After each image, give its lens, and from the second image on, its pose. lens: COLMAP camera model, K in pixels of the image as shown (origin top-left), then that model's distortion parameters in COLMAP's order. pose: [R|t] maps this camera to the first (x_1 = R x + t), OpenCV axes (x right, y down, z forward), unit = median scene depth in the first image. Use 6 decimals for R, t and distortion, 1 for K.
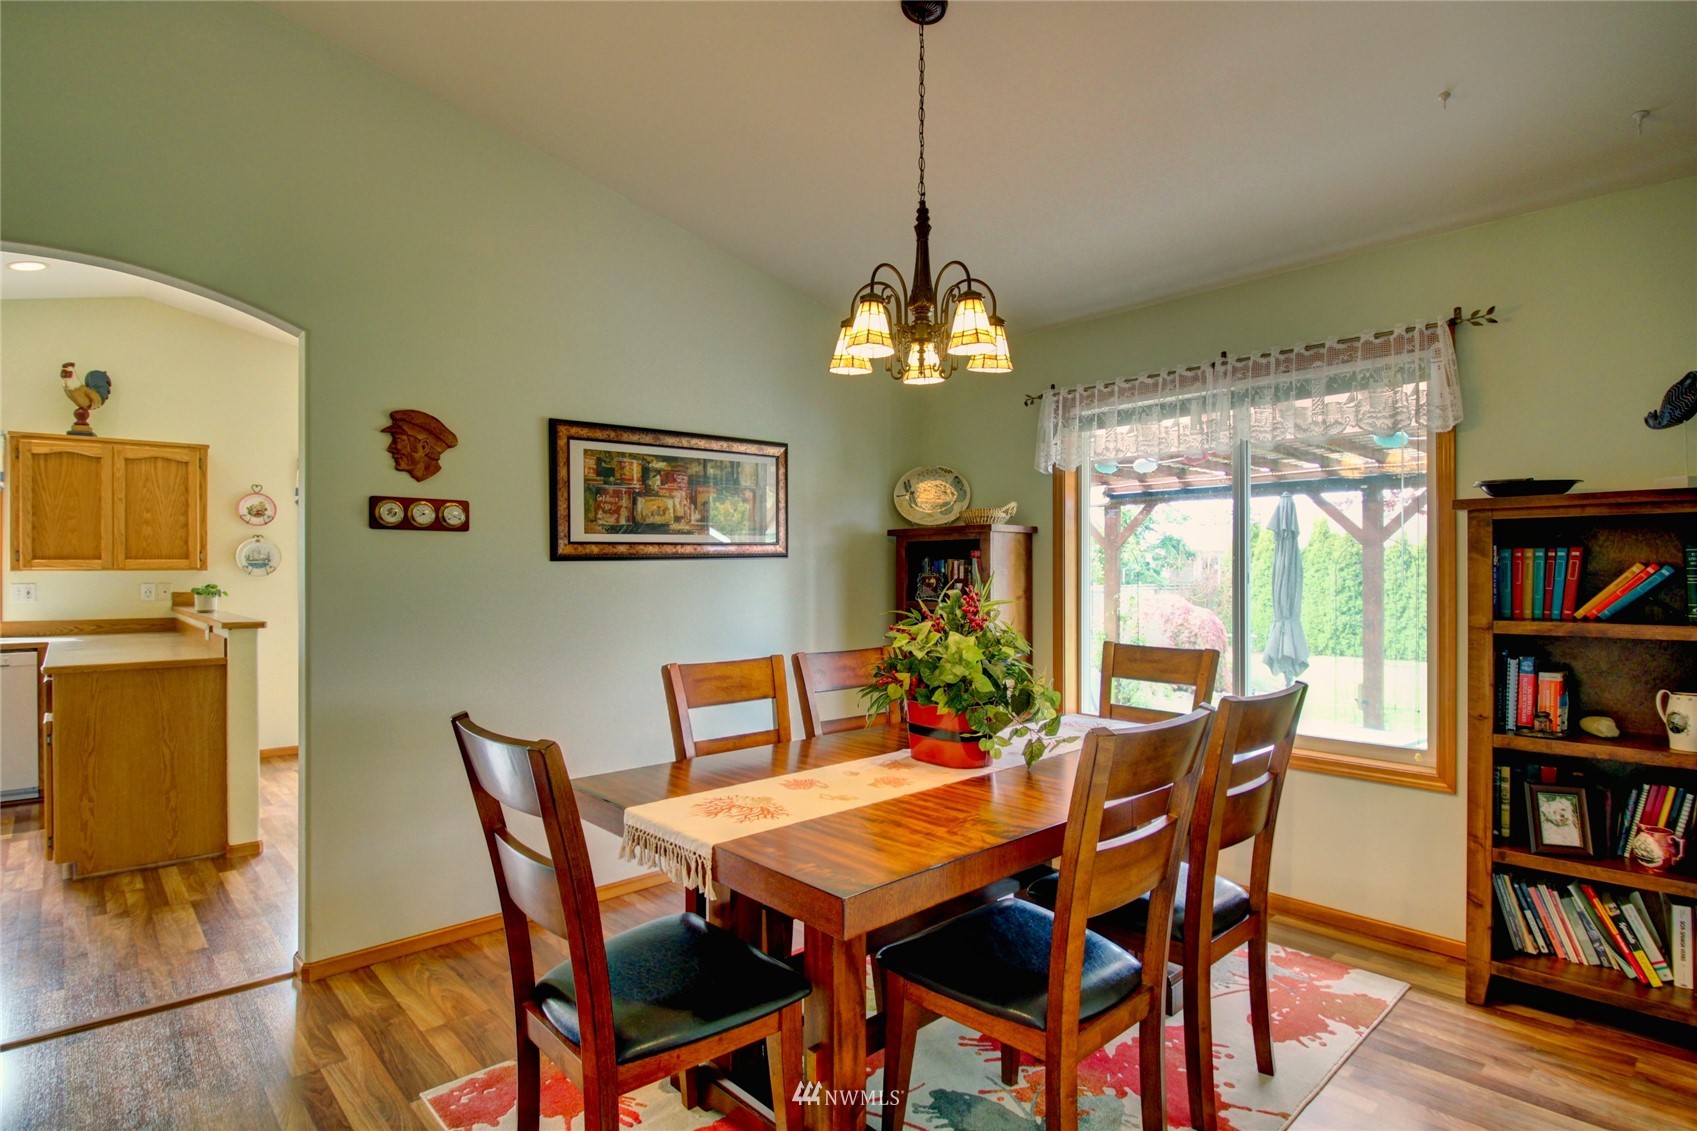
lens RADIAL K [[883.7, 0, 862.9], [0, 883.7, 567.5], [0, 0, 1]] dist [-0.018092, -0.002400]
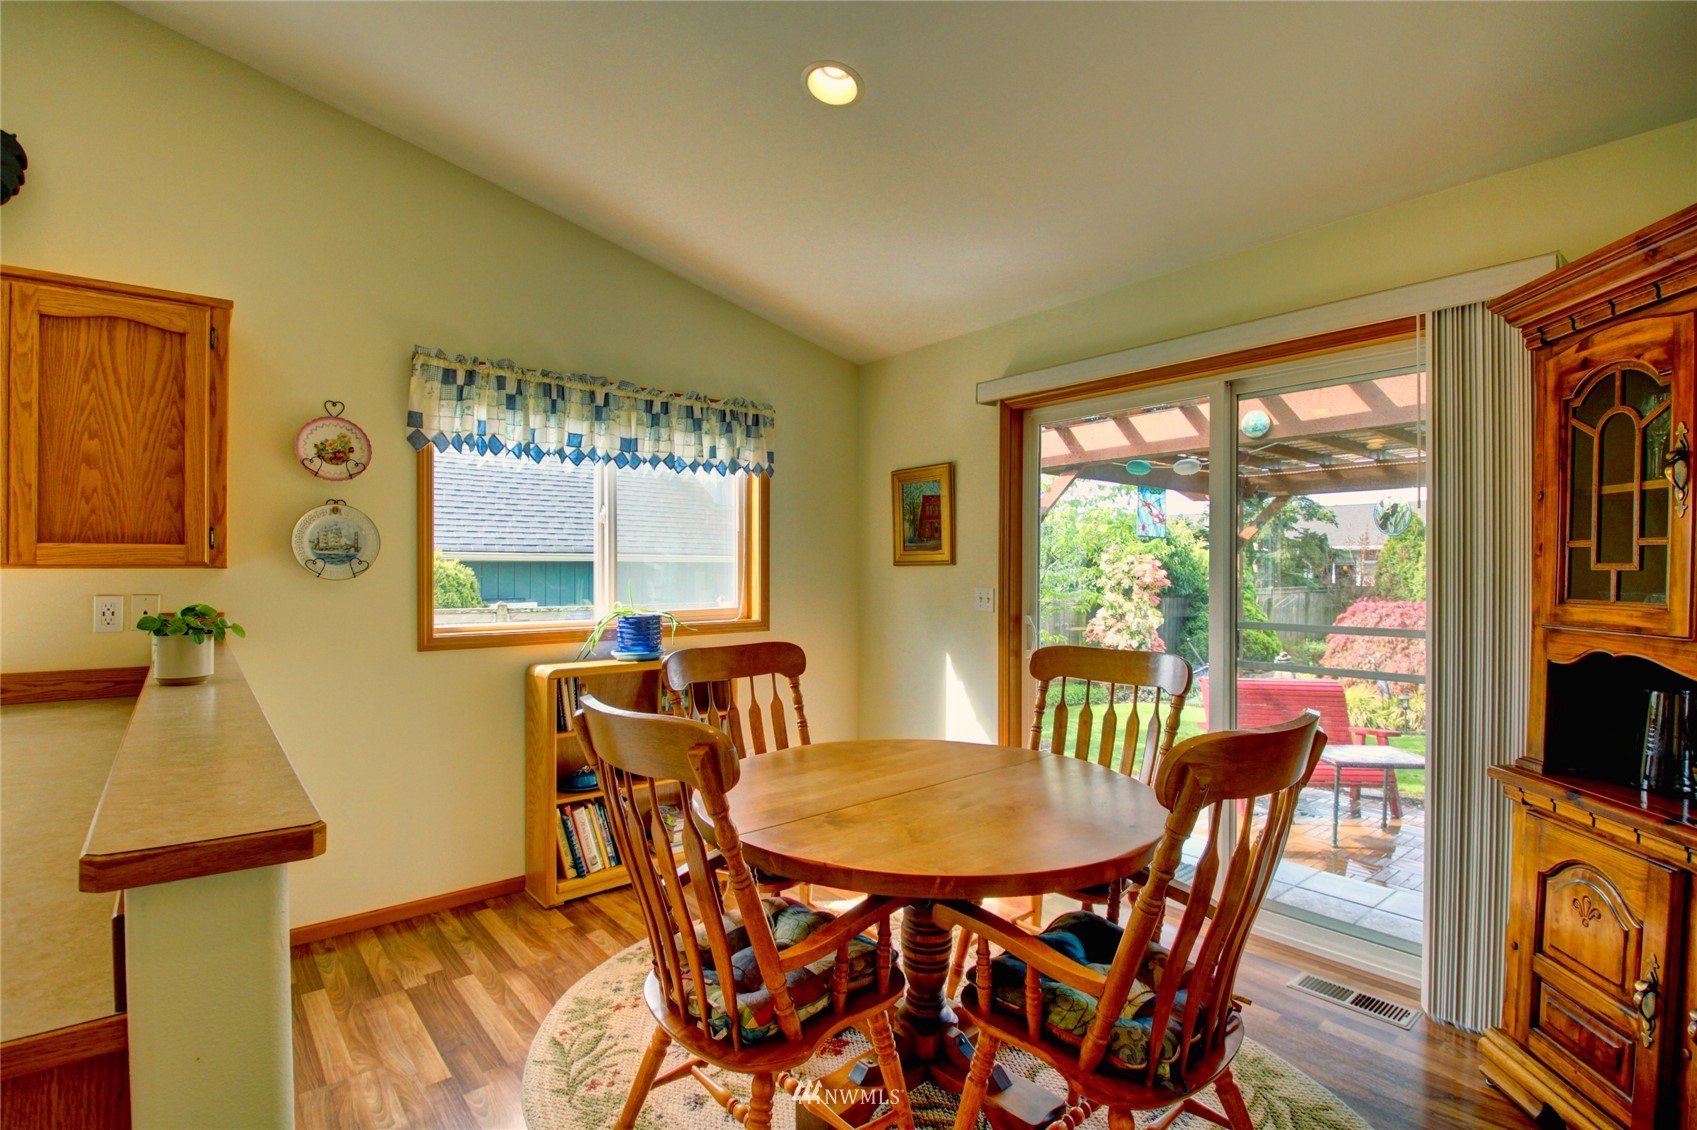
lens RADIAL K [[792.8, 0, 849.9], [0, 792.8, 570.4], [0, 0, 1]] dist [-0.007065, -0.010865]
pose [[0.998968, 0.002679, -0.045349, -0.411570], [-0.002529, 0.999991, 0.003377, 0.002288], [0.045358, -0.003258, 0.998965, 0.615082]]
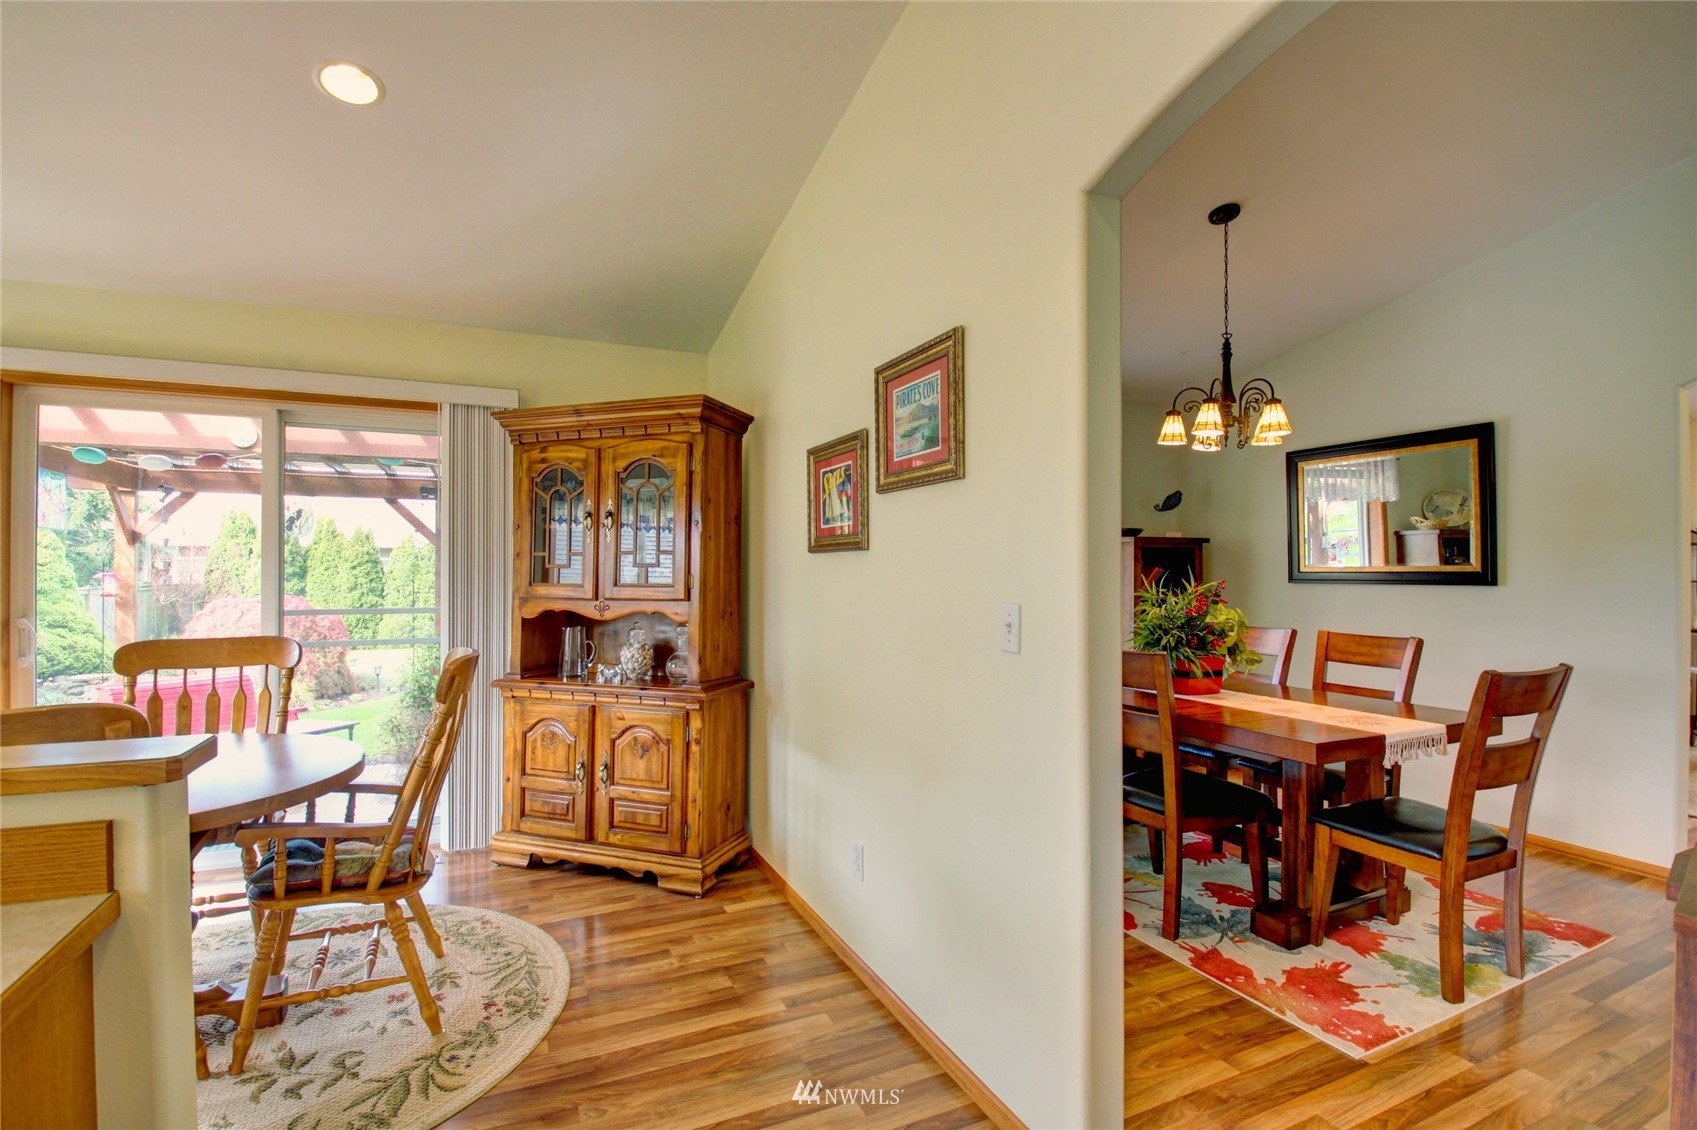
lens RADIAL K [[792.8, 0, 855.9], [0, 792.8, 567.7], [0, 0, 1]] dist [-0.007065, -0.010865]
pose [[0.299134, 0.002686, 0.954207, -0.649433], [-0.004805, 0.999988, -0.001309, 0.002255], [-0.954199, -0.004193, 0.299143, 0.524825]]
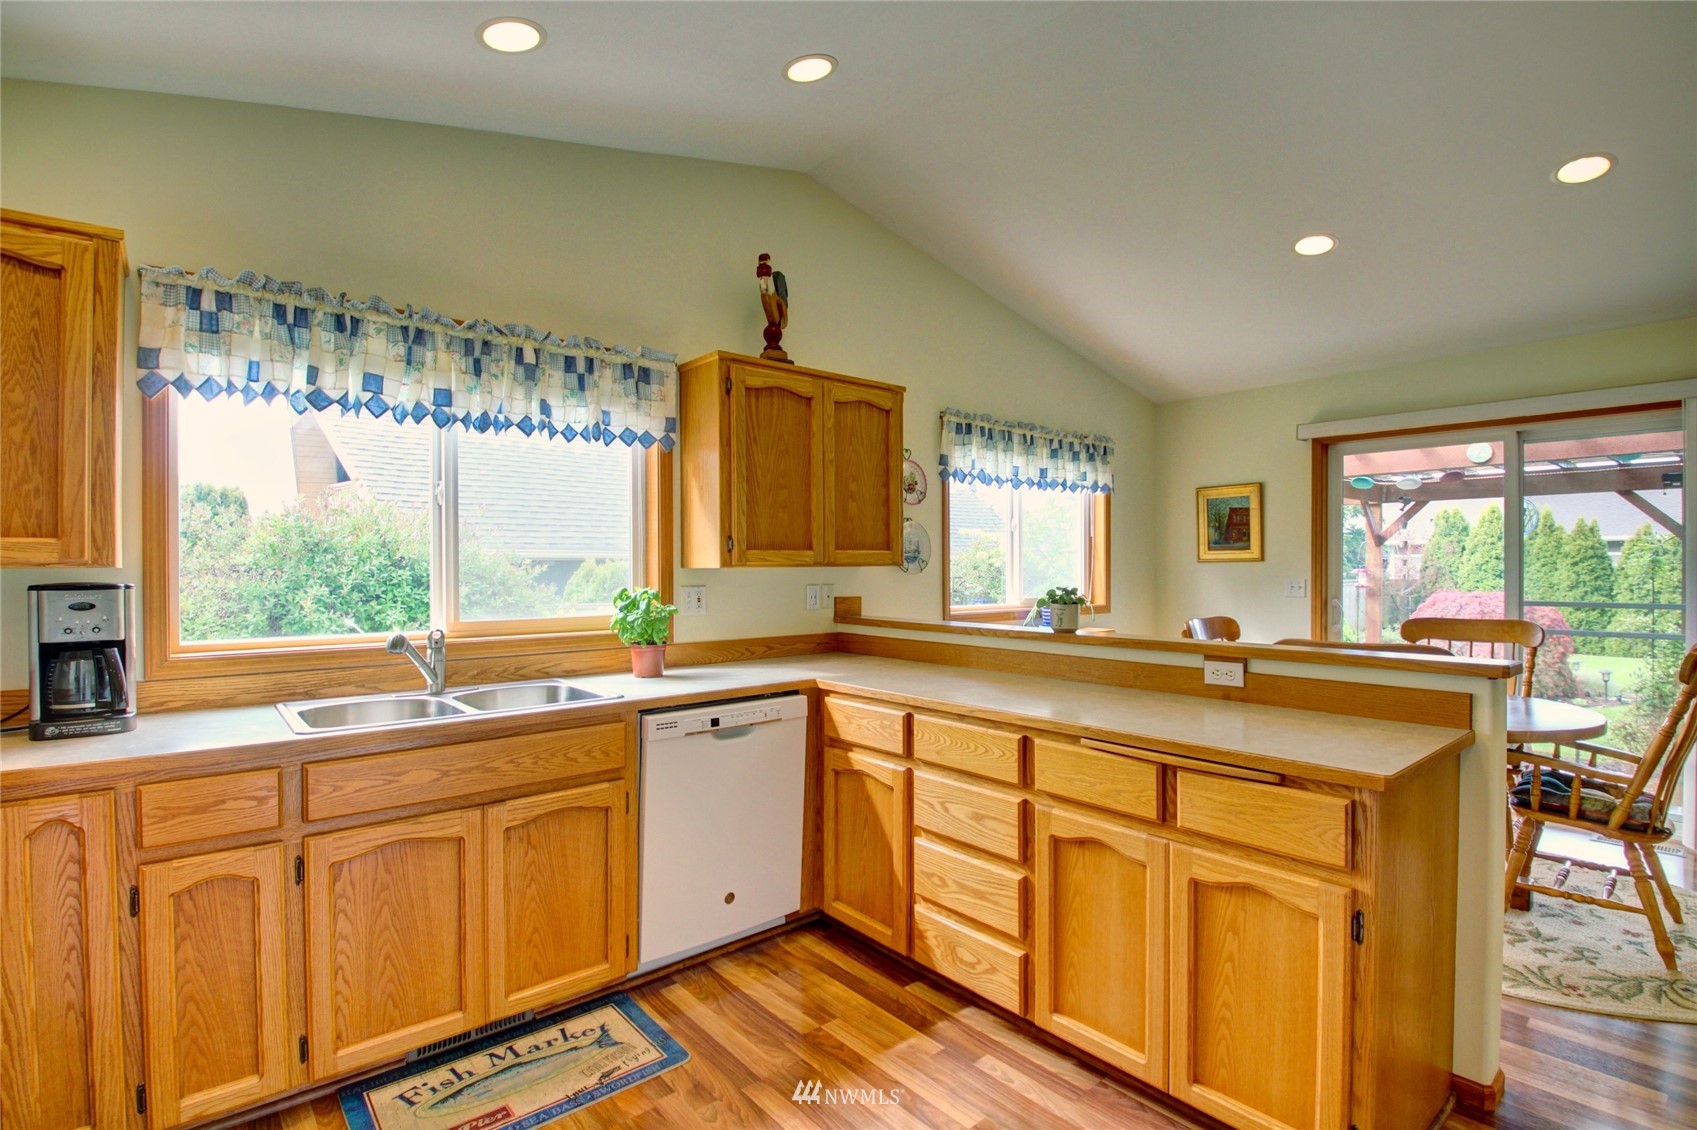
lens RADIAL K [[792.8, 0, 849.0], [0, 792.8, 568.4], [0, 0, 1]] dist [-0.007065, -0.010865]
pose [[0.998967, -0.001902, -0.045401, -0.790968], [0.002183, 0.999979, 0.006139, 0.001105], [0.045388, -0.006232, 0.998950, 0.377507]]
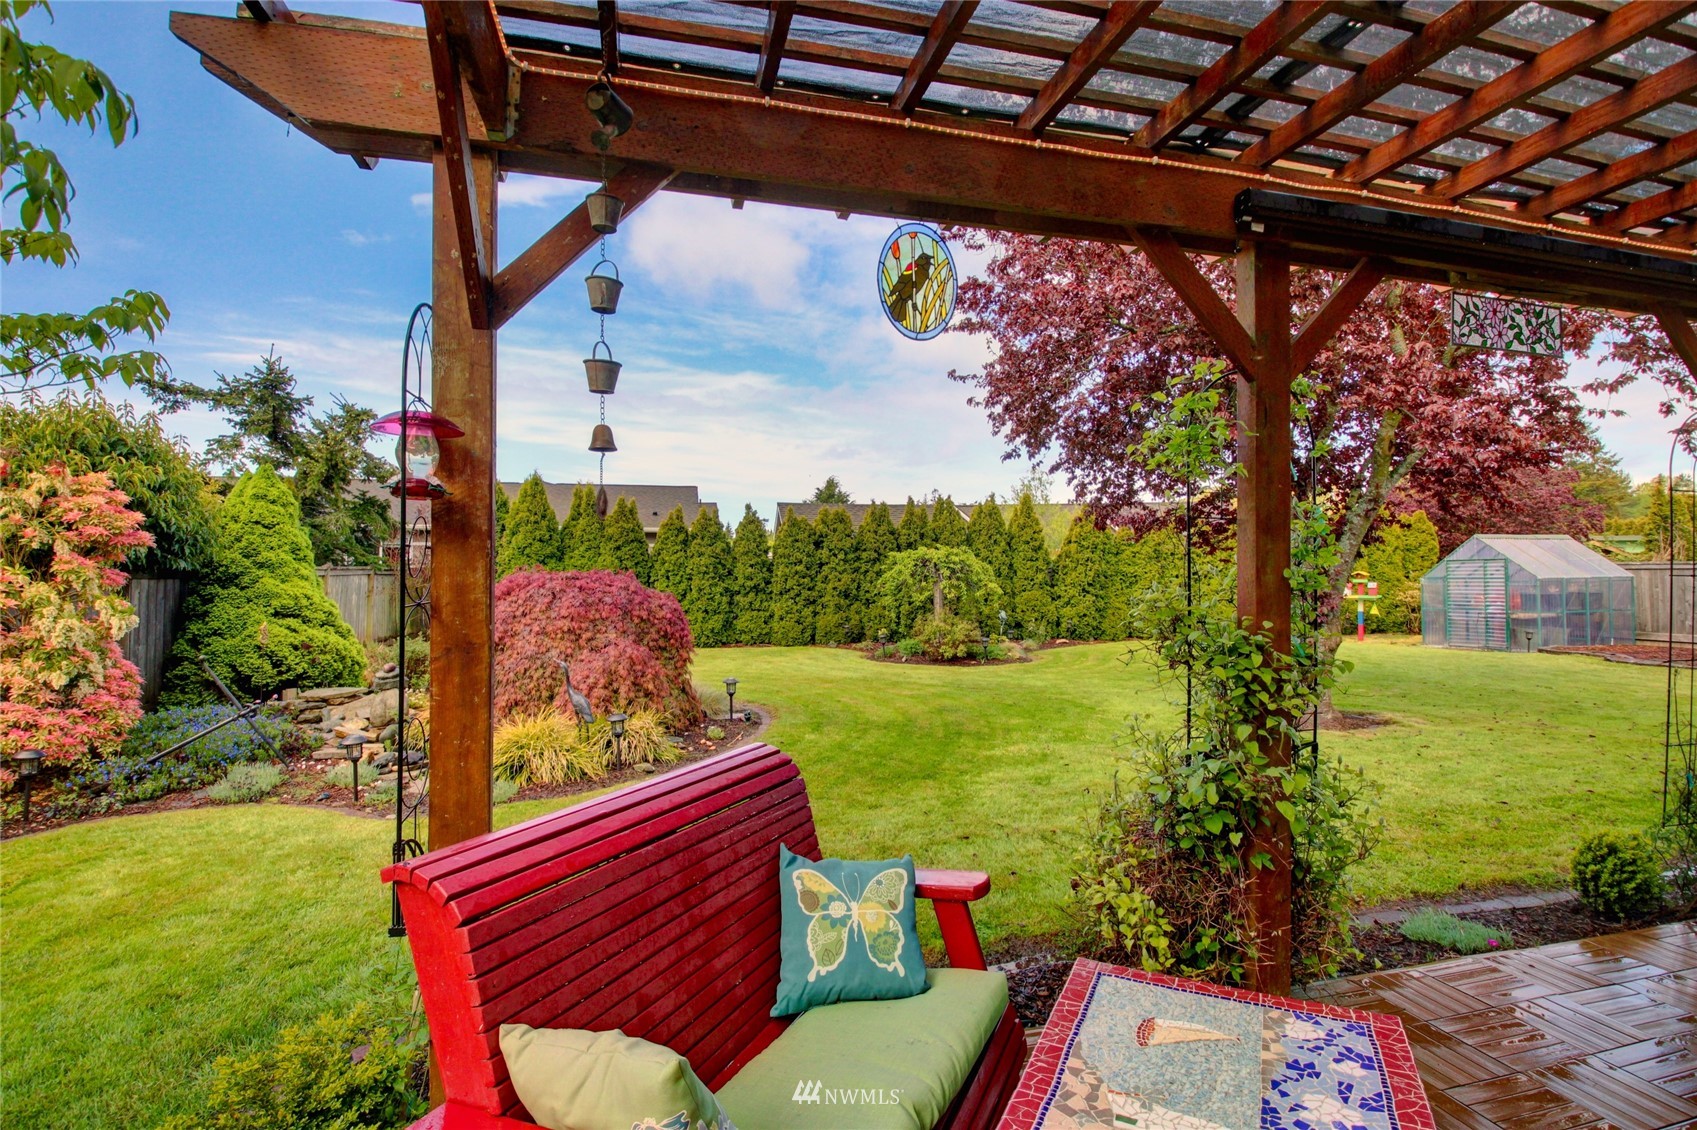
lens RADIAL K [[792.8, 0, 868.3], [0, 792.8, 569.0], [0, 0, 1]] dist [-0.007065, -0.010865]
pose [[0.459369, 0.001986, 0.888244, -0.092181], [-0.003684, 0.999993, -0.000331, 0.079852], [-0.888238, -0.003120, 0.459373, 1.584642]]
